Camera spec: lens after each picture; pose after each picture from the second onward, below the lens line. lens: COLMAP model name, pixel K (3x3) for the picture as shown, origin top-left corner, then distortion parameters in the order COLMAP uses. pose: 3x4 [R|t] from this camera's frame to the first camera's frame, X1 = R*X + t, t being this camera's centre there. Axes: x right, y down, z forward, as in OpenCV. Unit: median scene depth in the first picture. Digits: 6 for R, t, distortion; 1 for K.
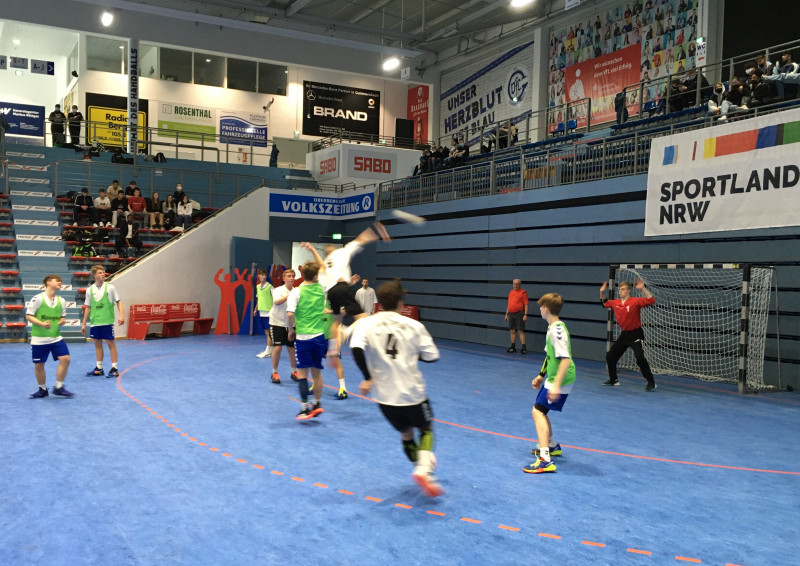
lens RADIAL K [[827.6, 0, 400.7], [0, 827.6, 275.4], [0, 0, 1]] dist [0.058691, 0.000000]
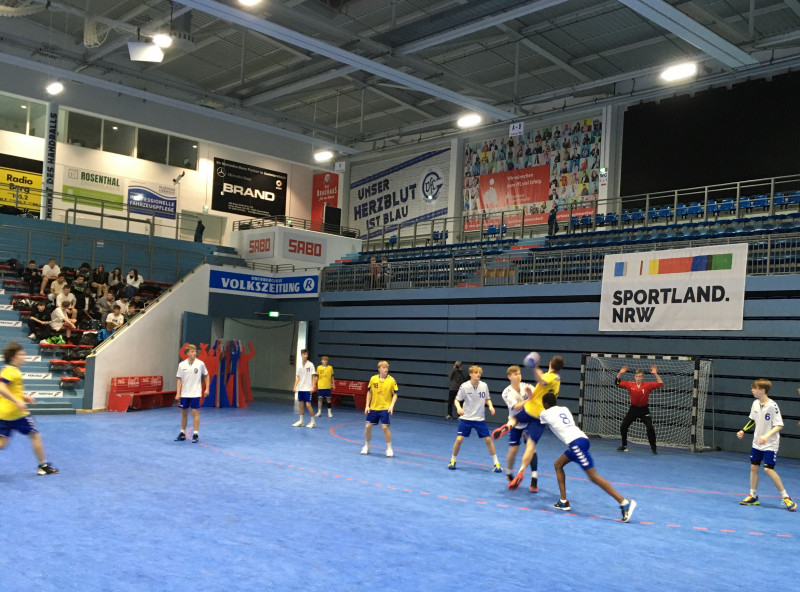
lens RADIAL K [[904.6, 0, 402.3], [0, 904.6, 302.9], [0, 0, 1]] dist [0.042784, 0.000000]
pose [[0.949598, 0.041637, 0.310693, -0.290877], [-0.027564, 0.998391, -0.049552, -0.008961], [-0.312257, 0.038490, 0.949218, -0.150854]]
